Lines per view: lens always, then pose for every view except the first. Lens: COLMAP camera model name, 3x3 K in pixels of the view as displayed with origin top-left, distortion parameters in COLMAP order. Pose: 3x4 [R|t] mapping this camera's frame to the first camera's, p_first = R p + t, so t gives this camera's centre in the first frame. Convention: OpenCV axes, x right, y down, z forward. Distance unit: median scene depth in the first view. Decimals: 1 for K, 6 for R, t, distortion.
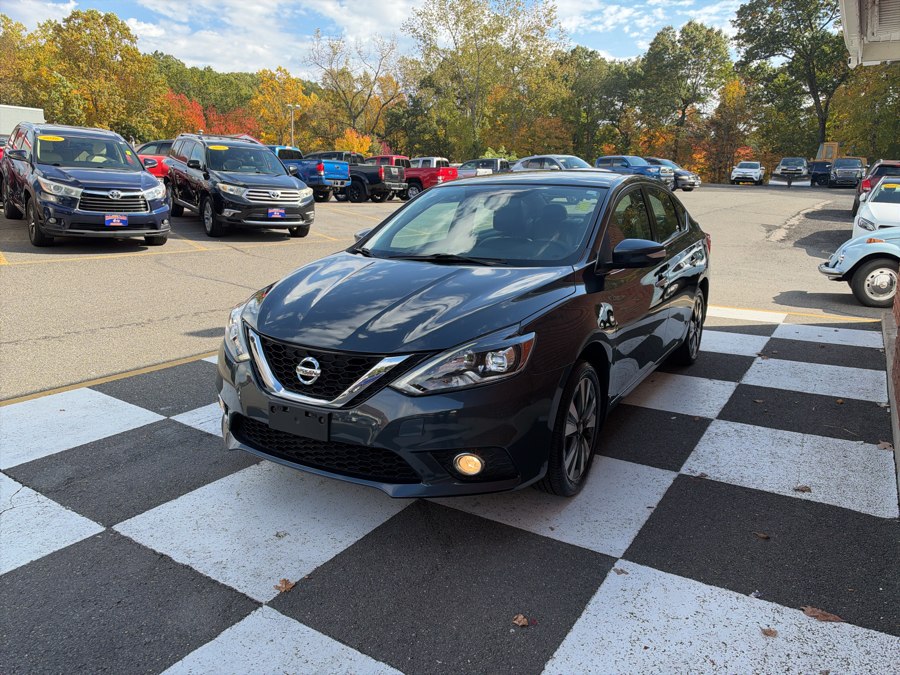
lens RADIAL K [[644.7, 0, 449.2], [0, 644.7, 337.8], [0, 0, 1]] dist [-0.004197, -0.004109]
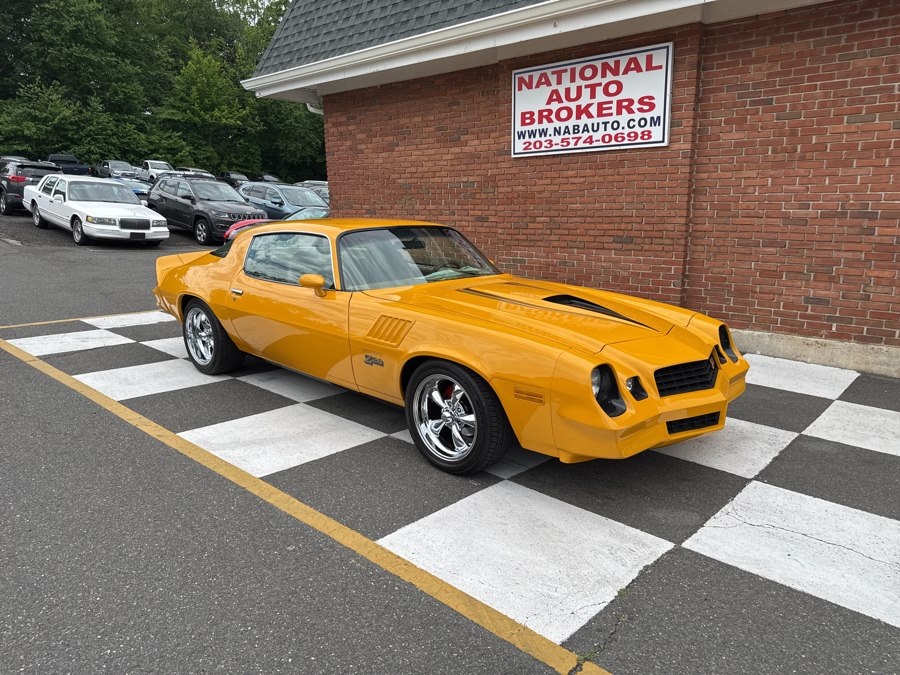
lens RADIAL K [[652.8, 0, 448.6], [0, 652.8, 341.5], [0, 0, 1]] dist [-0.010993, 0.005920]
pose [[0.182313, -0.238360, 0.953911, -1.273331], [0.223312, 0.954855, 0.195916, -0.247094], [-0.957546, 0.177302, 0.227311, 0.873226]]
